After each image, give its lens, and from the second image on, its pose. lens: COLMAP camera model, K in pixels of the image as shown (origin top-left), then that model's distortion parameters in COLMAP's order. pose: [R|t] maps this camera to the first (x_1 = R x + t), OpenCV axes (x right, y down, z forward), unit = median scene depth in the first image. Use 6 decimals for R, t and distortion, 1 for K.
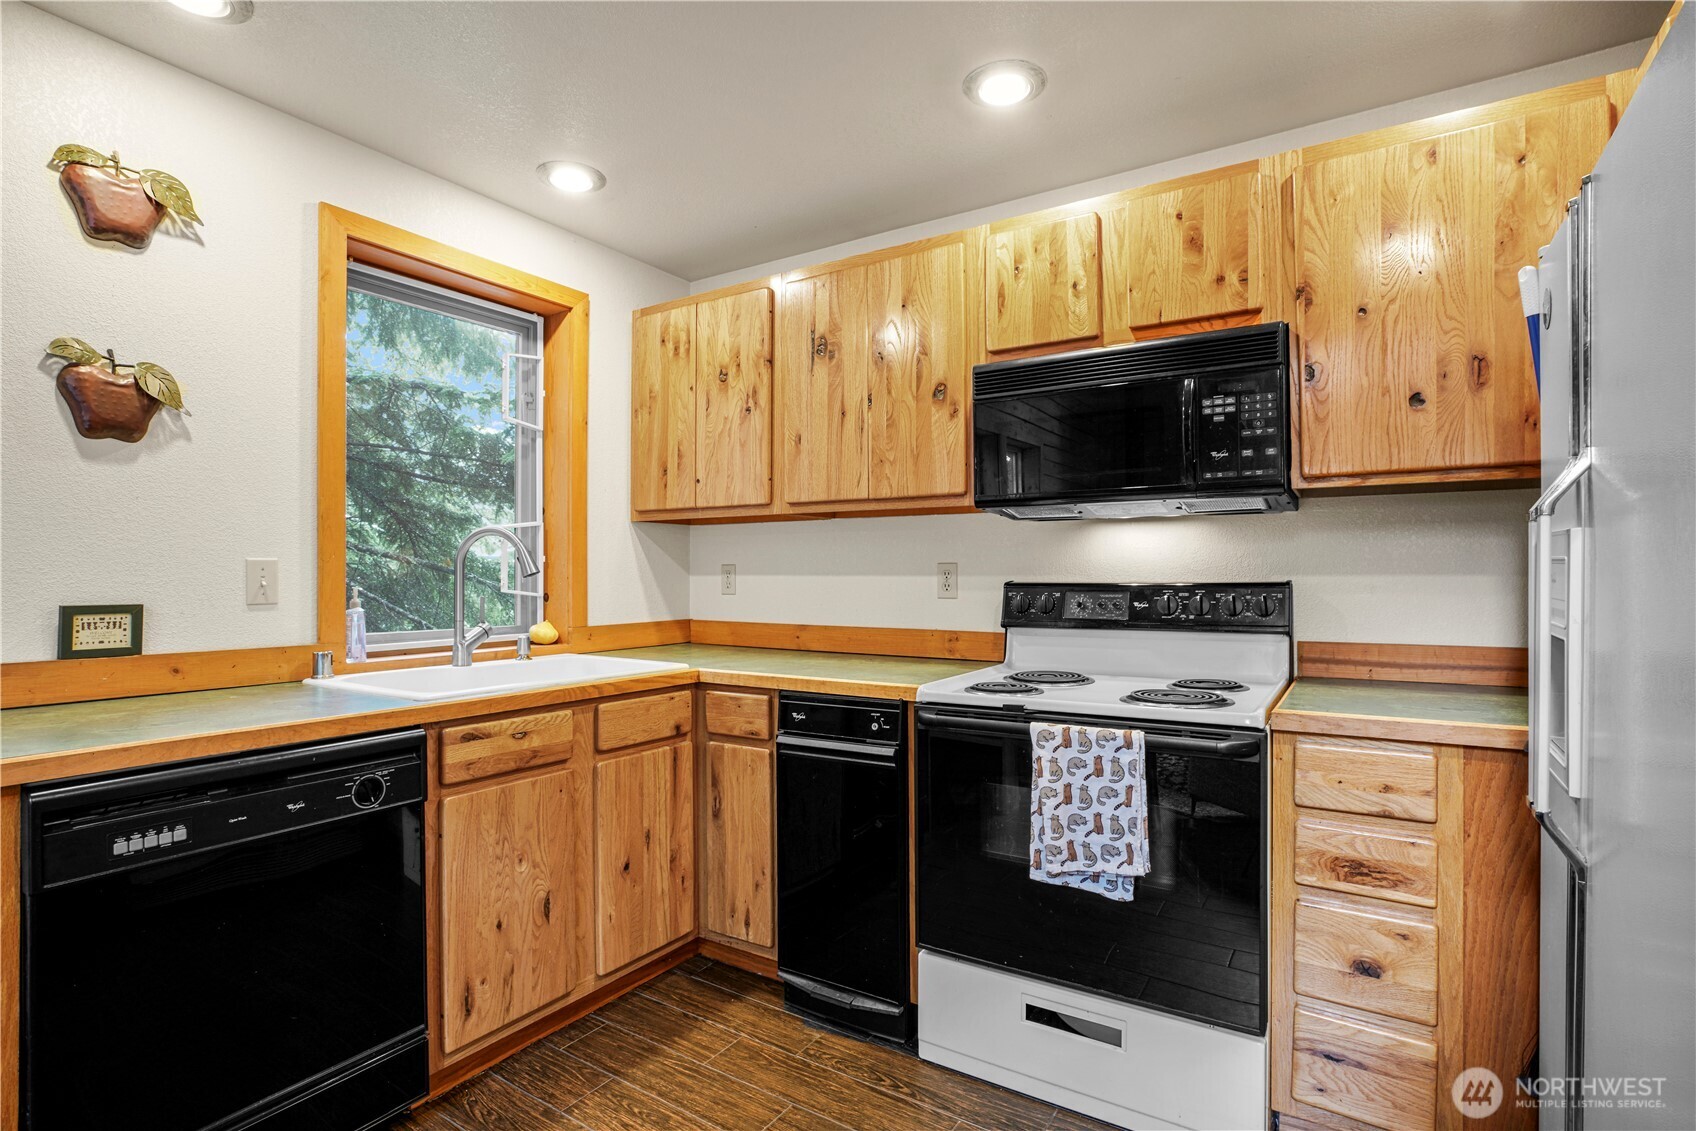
lens RADIAL K [[787.1, 0, 840.0], [0, 787.1, 572.1], [0, 0, 1]] dist [-0.060167, 0.020904]
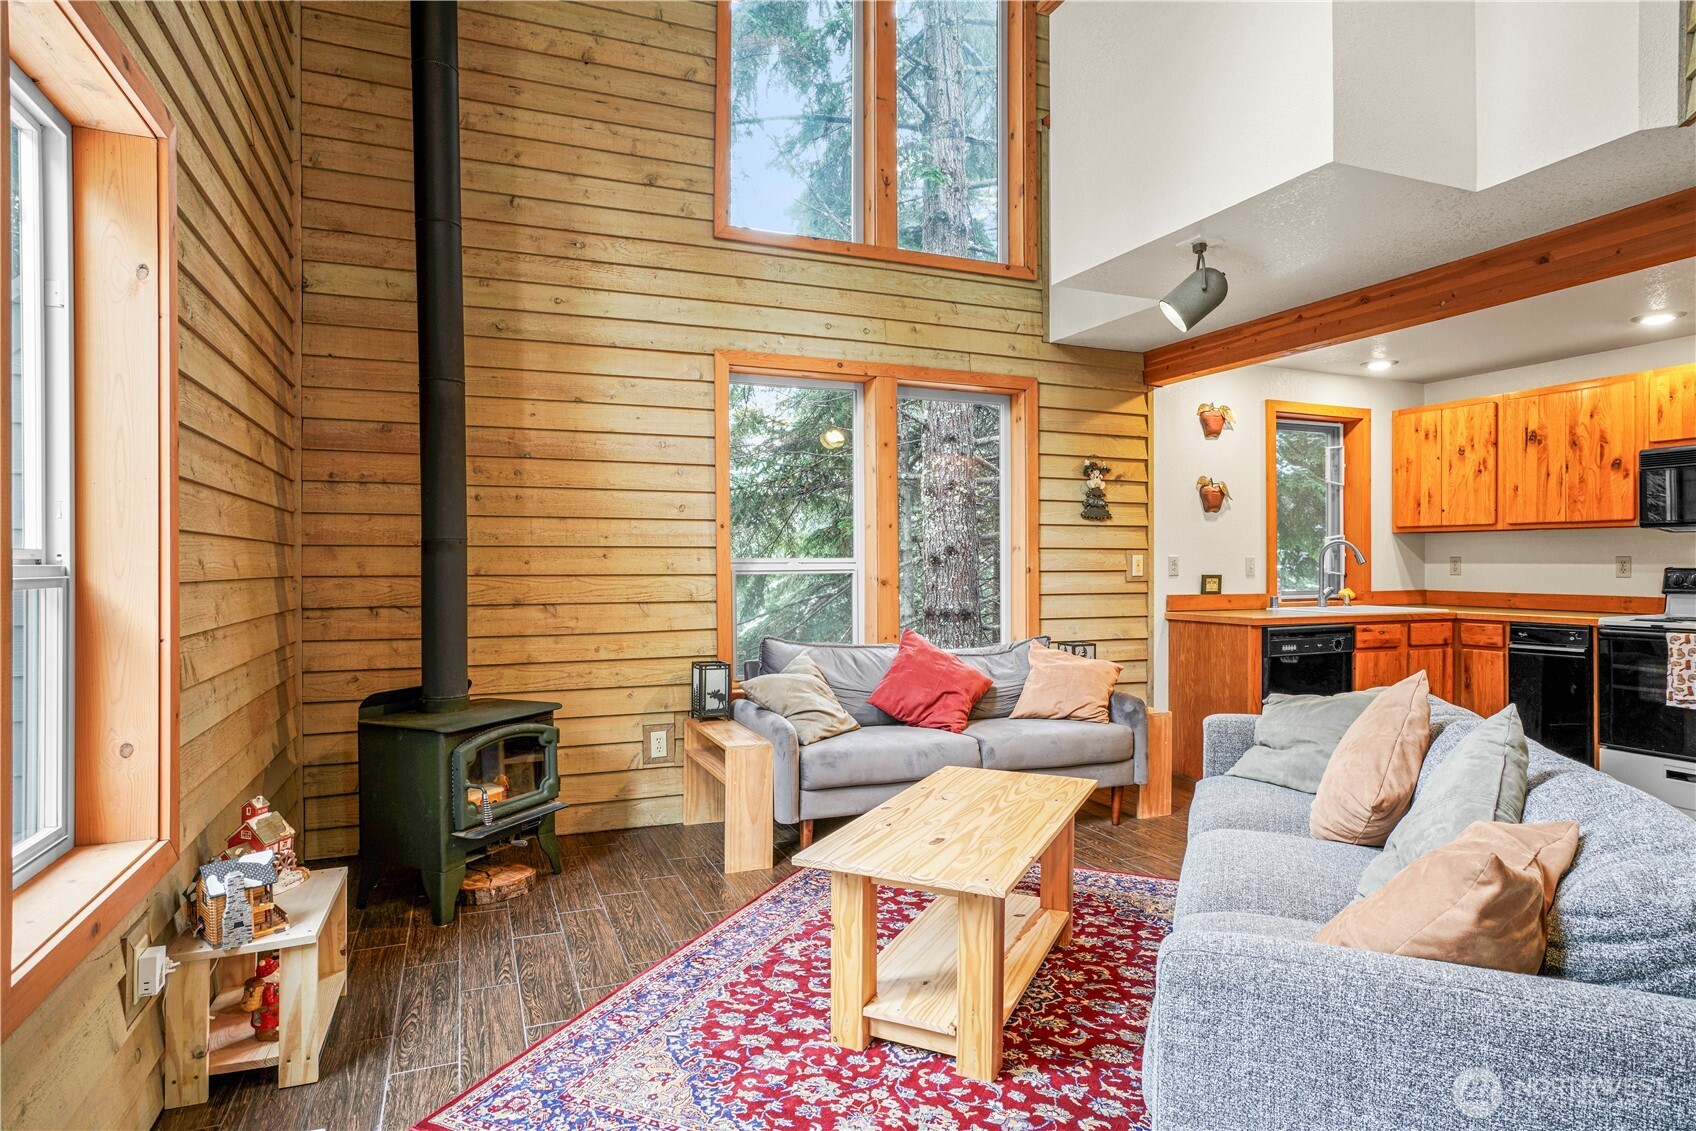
lens RADIAL K [[935.5, 0, 839.5], [0, 935.5, 567.3], [0, 0, 1]] dist [-0.031688, 0.022954]
pose [[0.827259, 0.003530, -0.561809, -0.155332], [0.002178, 0.999953, 0.009490, -0.012288], [0.561816, -0.009074, 0.827212, -1.771110]]
